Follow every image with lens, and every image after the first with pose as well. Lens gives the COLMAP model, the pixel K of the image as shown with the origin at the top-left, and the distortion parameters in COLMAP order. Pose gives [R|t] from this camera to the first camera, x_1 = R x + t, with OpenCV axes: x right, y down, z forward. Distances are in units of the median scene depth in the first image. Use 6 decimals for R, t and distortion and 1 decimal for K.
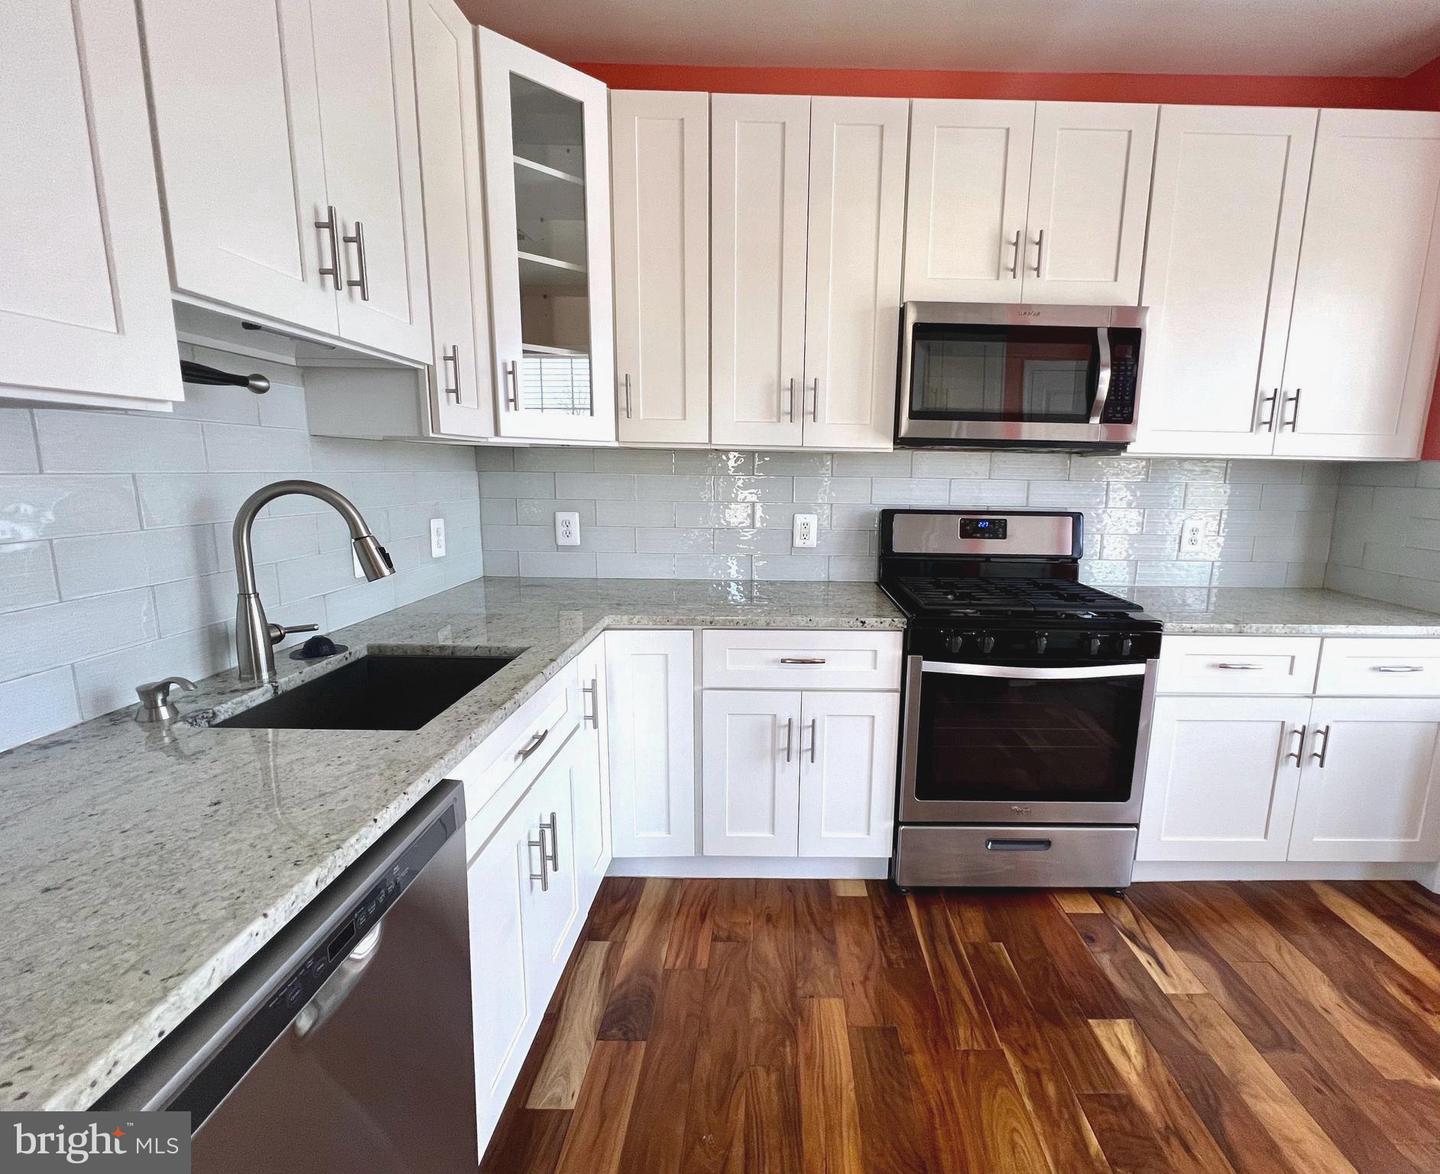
lens RADIAL K [[662.9, 0, 782.8], [0, 662.9, 582.4], [0, 0, 1]] dist [-0.004244, 0.001085]
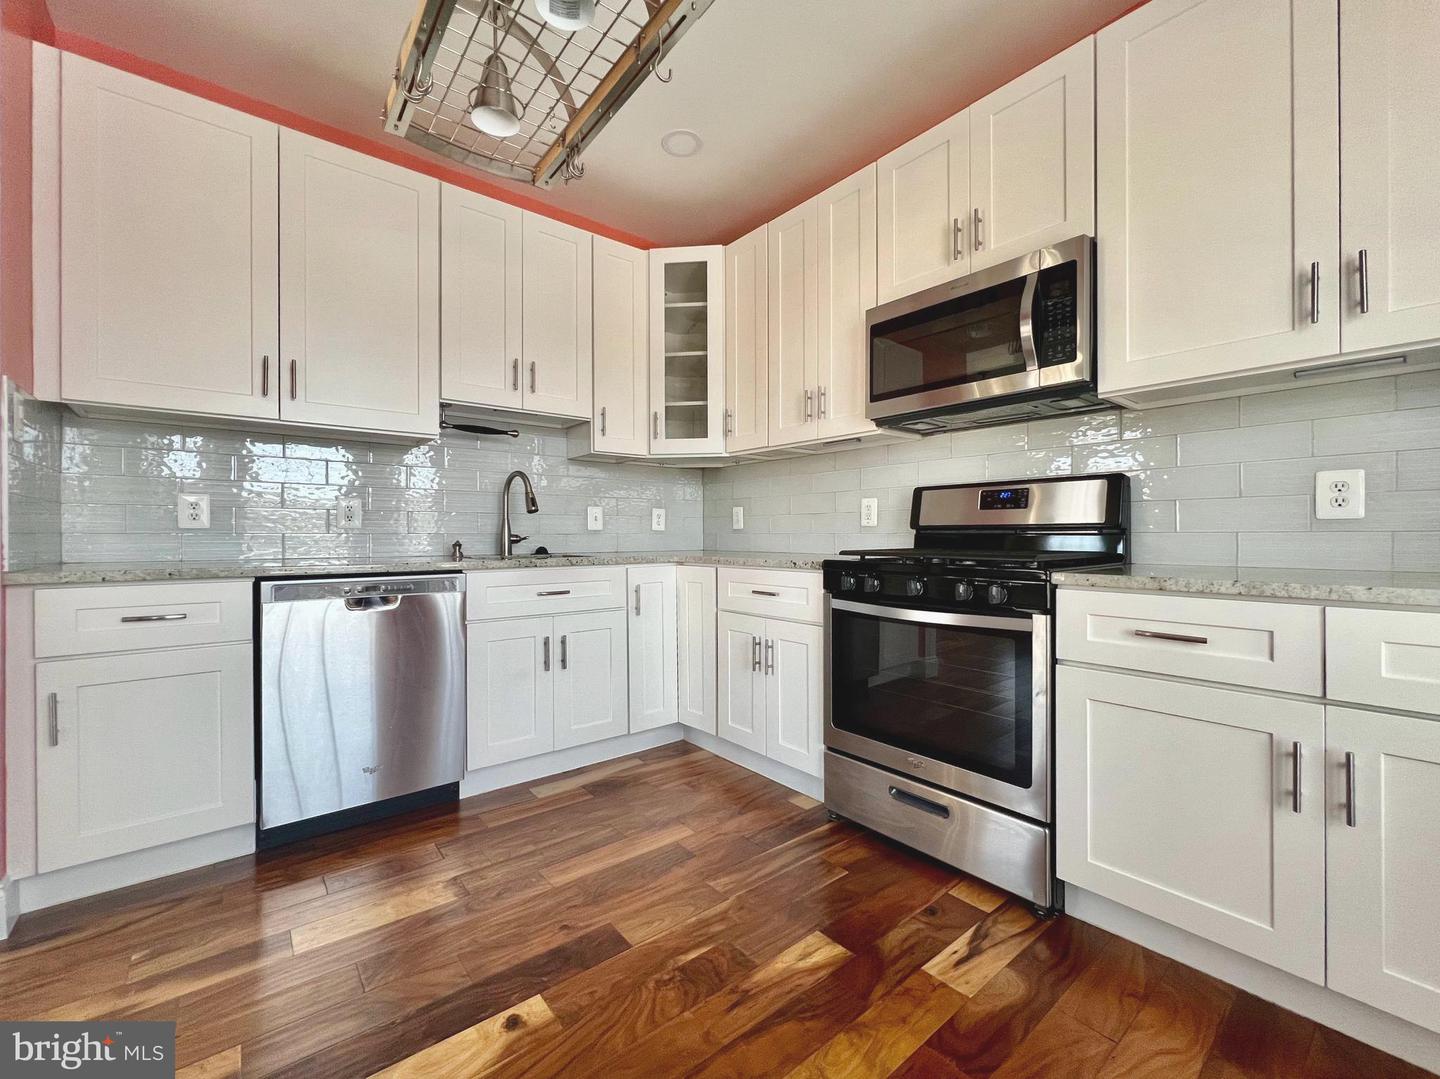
lens RADIAL K [[600.2, 0, 715.5], [0, 600.2, 534.5], [0, 0, 1]] dist [-0.000340, 0.000007]
pose [[0.621881, -0.016629, -0.782935, 0.884171], [-0.120499, 0.985836, -0.116650, 0.150720], [0.773785, 0.166885, 0.611069, 0.171519]]
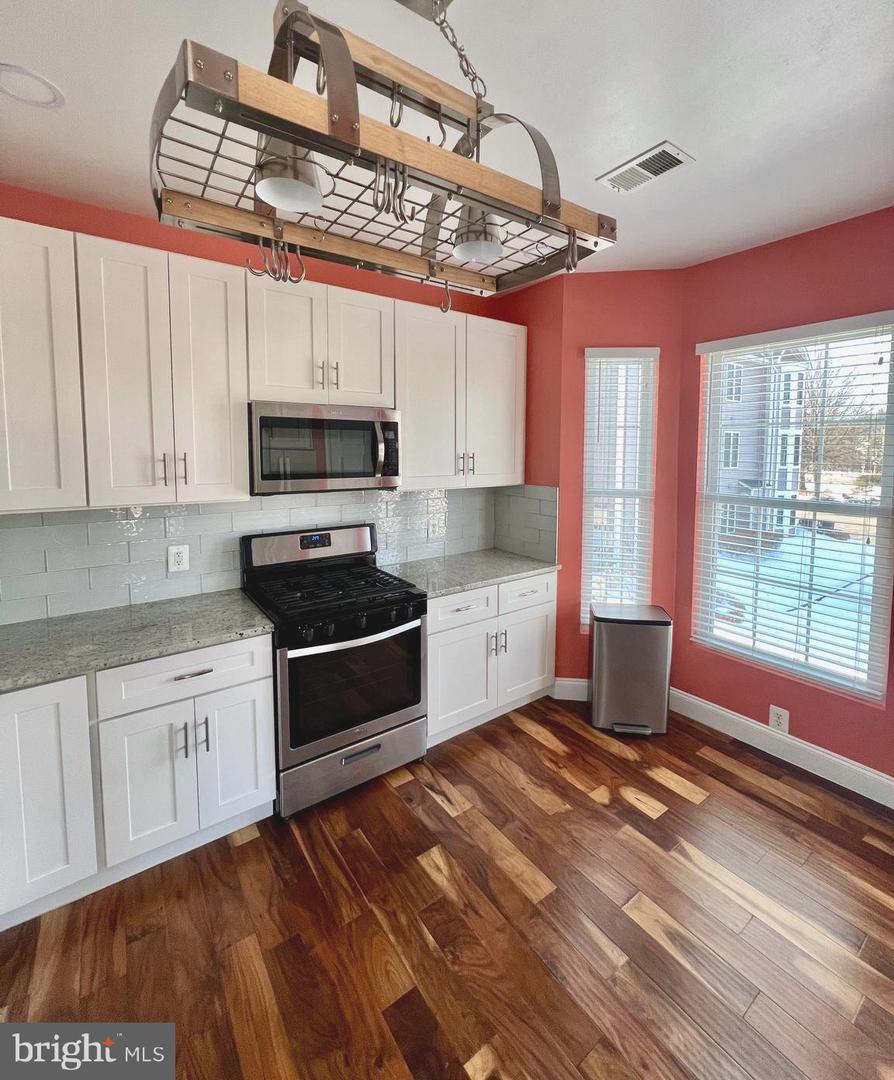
lens RADIAL K [[475.0, 0, 451.4], [0, 475.0, 485.8], [0, 0, 1]] dist [-0.005090, 0.000780]
pose [[0.817850, -0.057508, 0.572551, -0.064826], [0.109260, 0.992412, -0.056390, -0.135776], [-0.564963, 0.108675, 0.817928, -0.077927]]
